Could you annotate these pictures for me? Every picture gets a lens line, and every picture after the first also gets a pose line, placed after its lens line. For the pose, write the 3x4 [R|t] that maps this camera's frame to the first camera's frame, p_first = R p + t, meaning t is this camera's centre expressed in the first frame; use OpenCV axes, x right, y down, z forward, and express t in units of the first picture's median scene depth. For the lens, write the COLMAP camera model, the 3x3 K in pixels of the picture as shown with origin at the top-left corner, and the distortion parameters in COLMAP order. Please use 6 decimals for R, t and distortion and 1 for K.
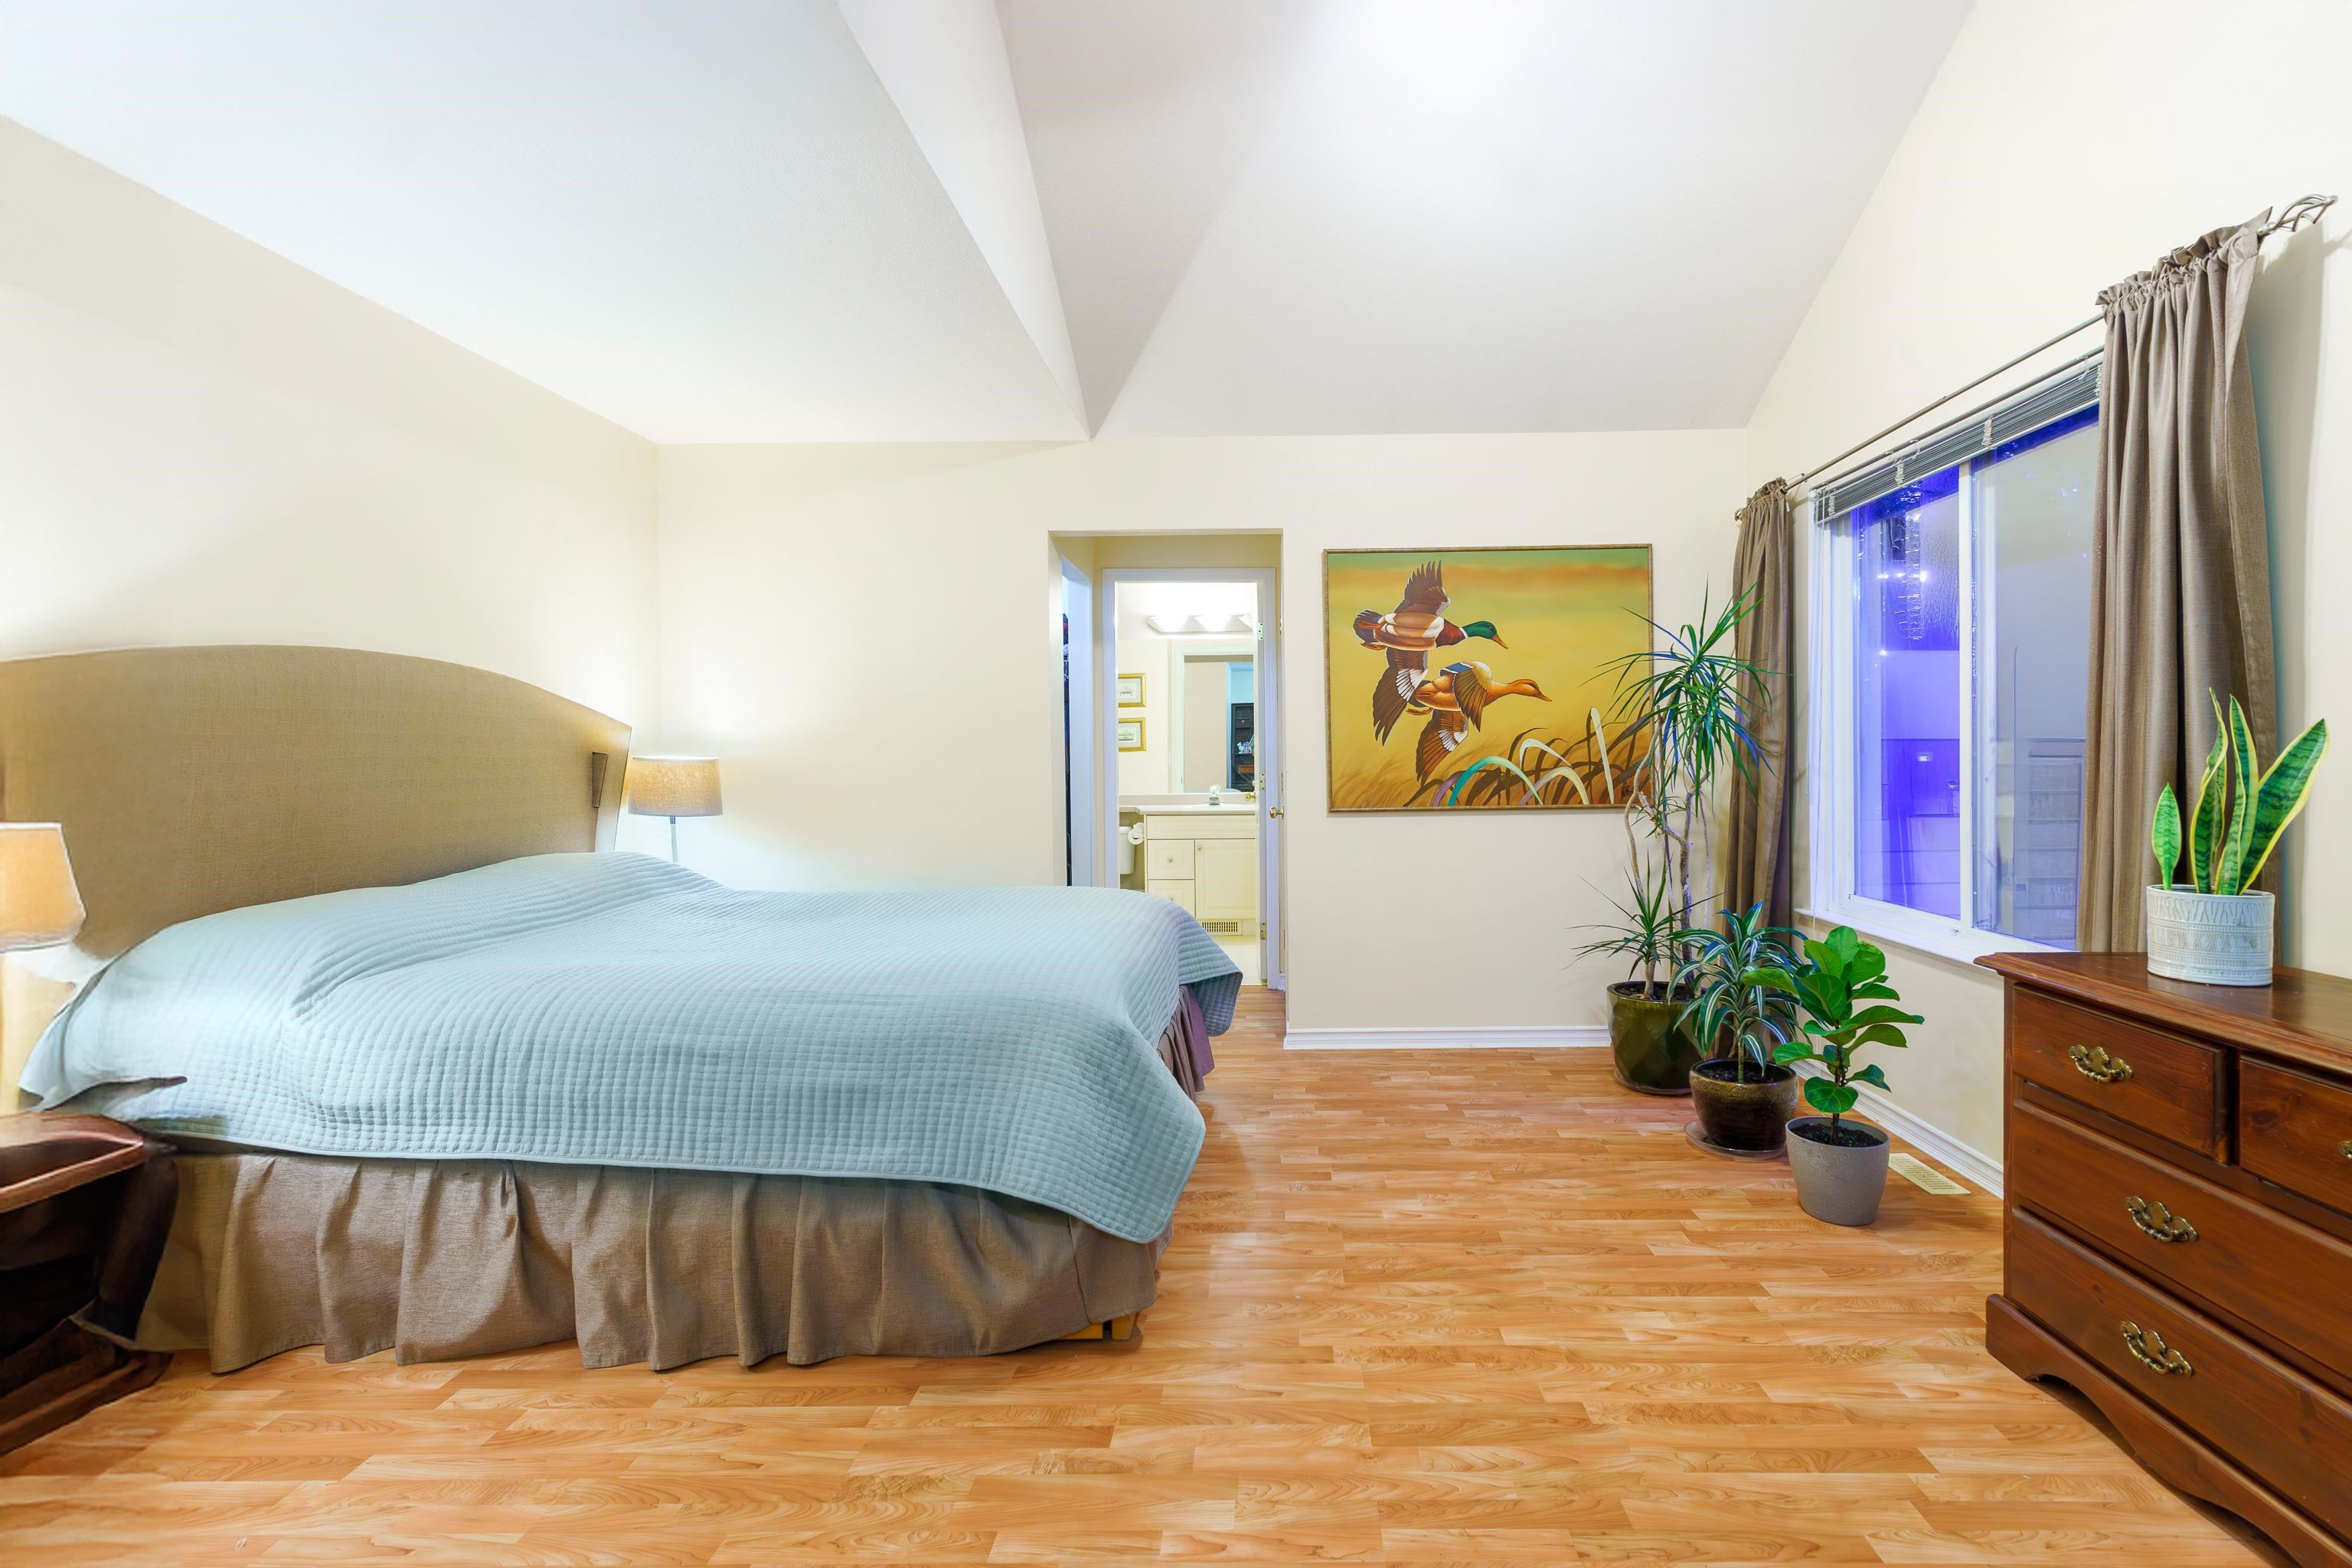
lens RADIAL K [[1138.9, 0, 1277.5], [0, 1138.9, 757.3], [0, 0, 1]] dist [0.009641, -0.000748]
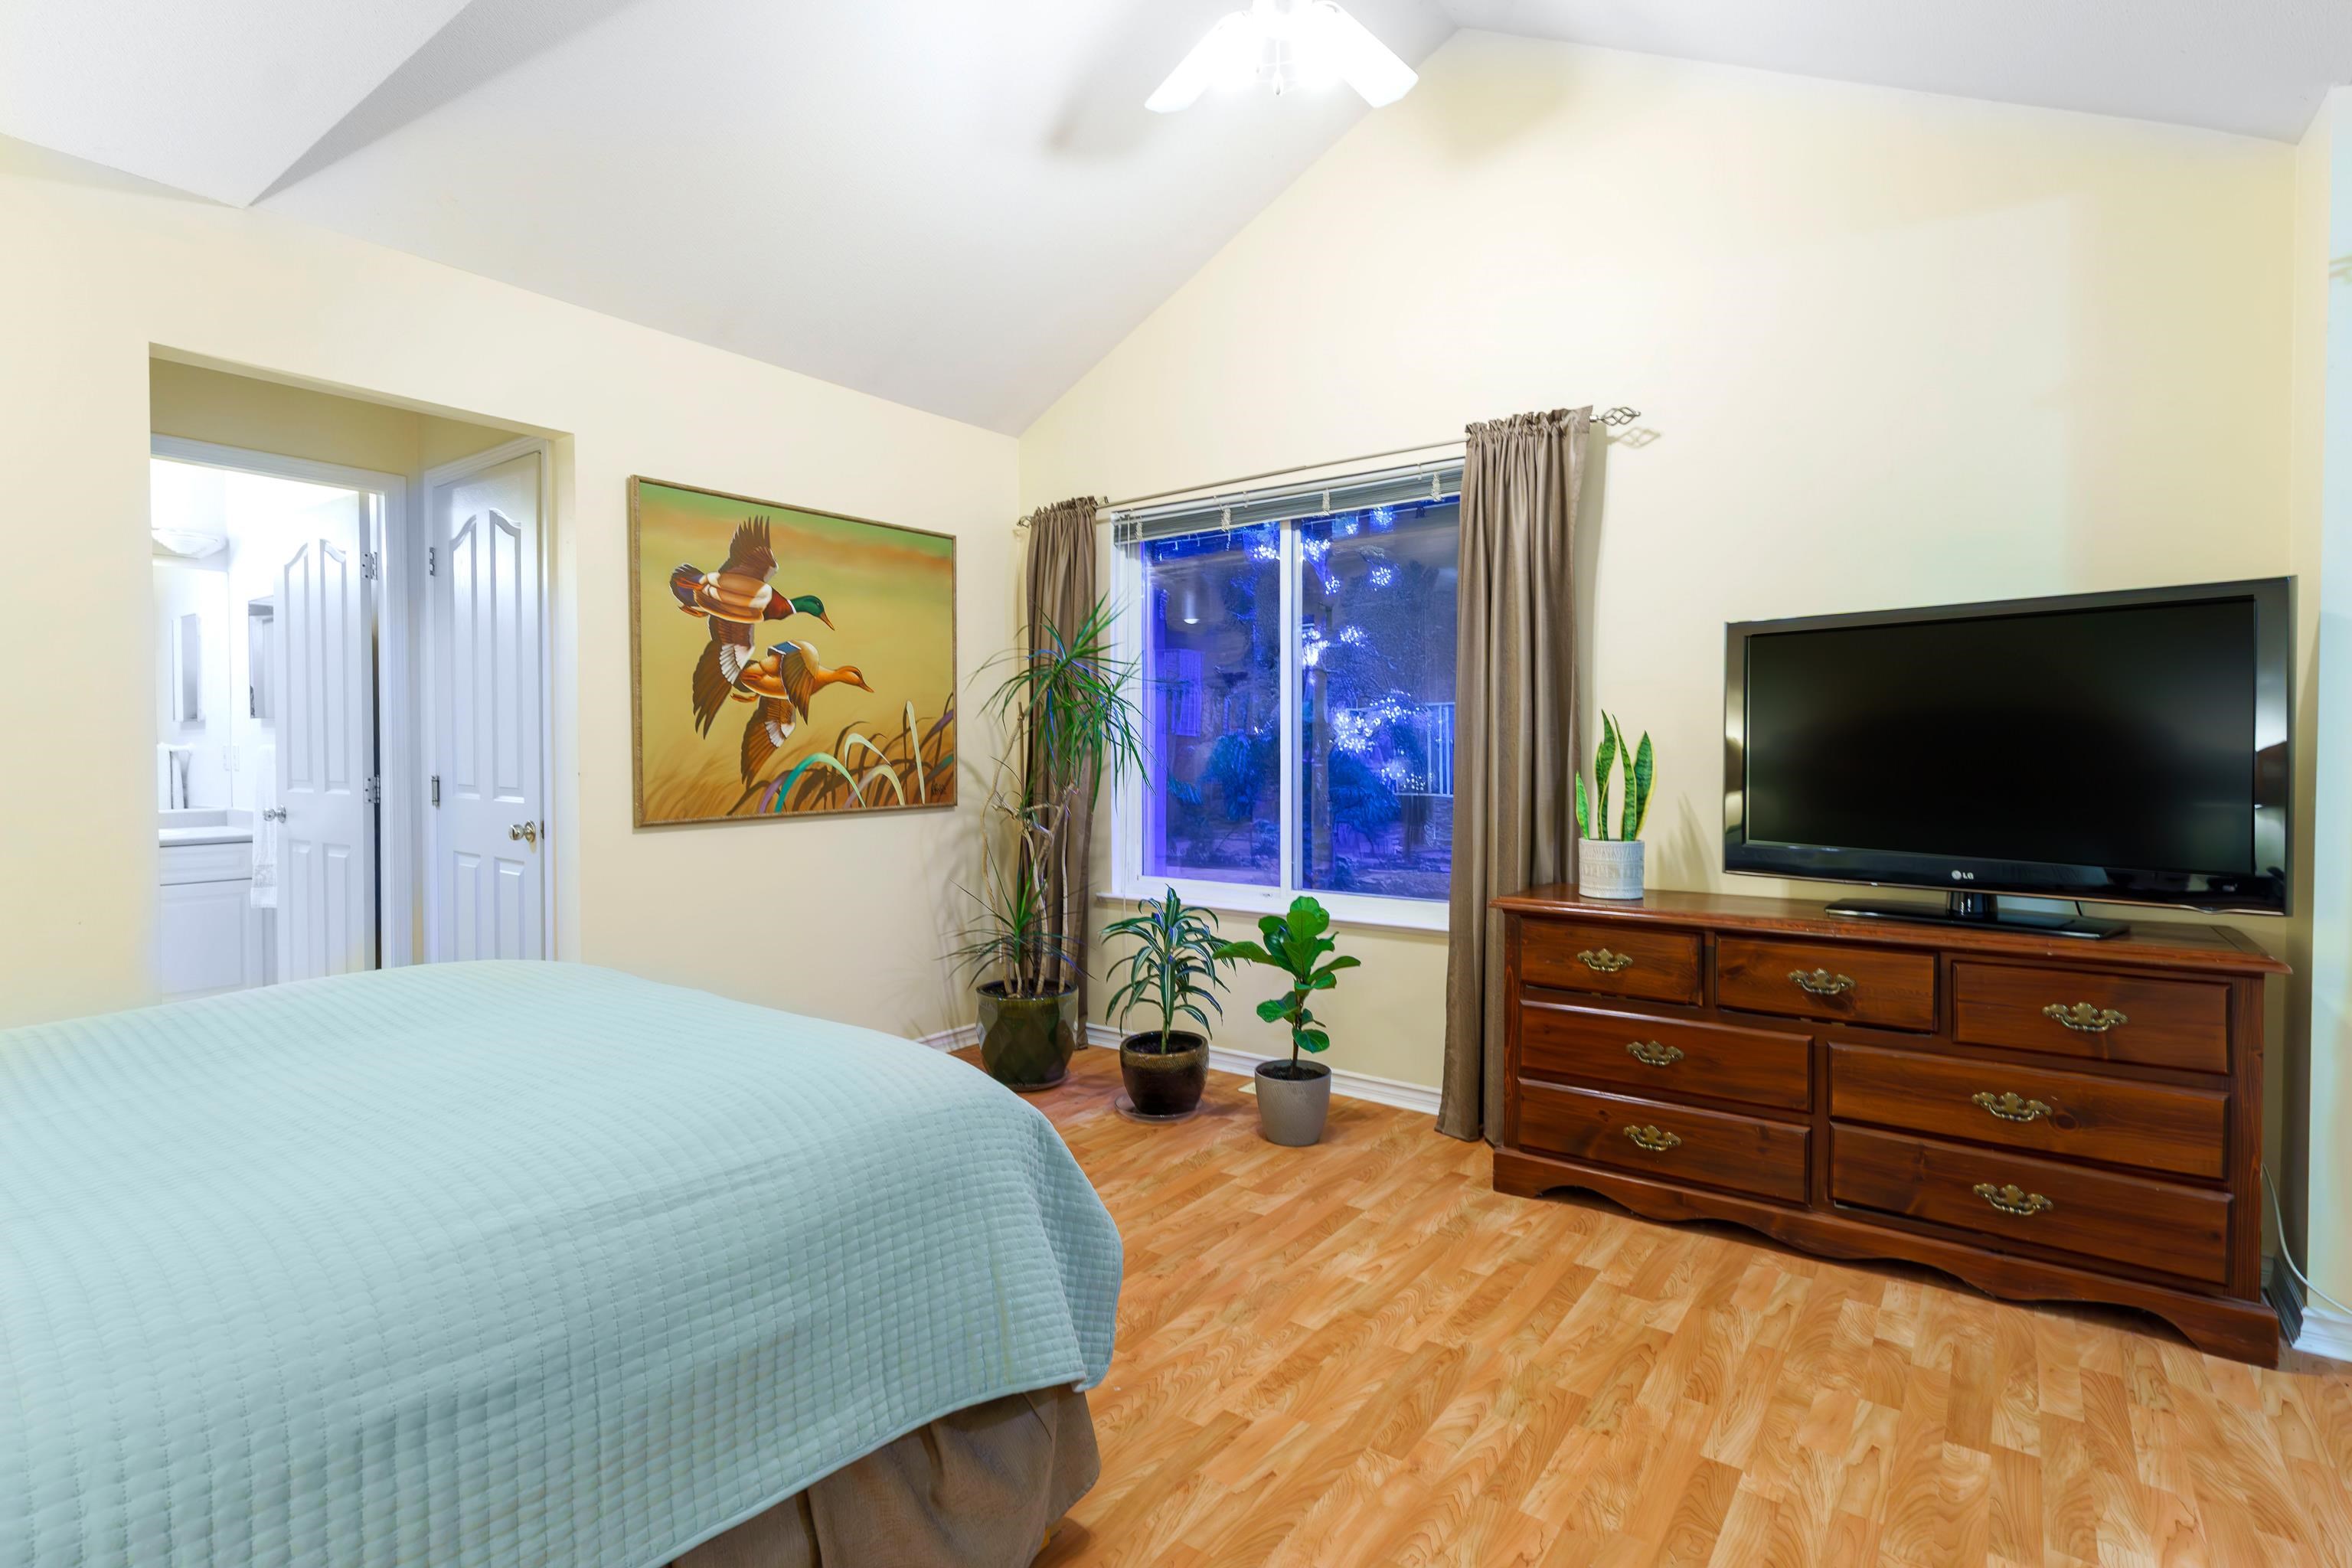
lens RADIAL K [[1138.9, 0, 1277.5], [0, 1138.9, 757.3], [0, 0, 1]] dist [0.009641, -0.000748]
pose [[0.574072, -0.000905, 0.818805, -0.325408], [-0.000071, 0.999999, 0.001155, 0.001350], [-0.818805, -0.000721, 0.574071, 0.222299]]
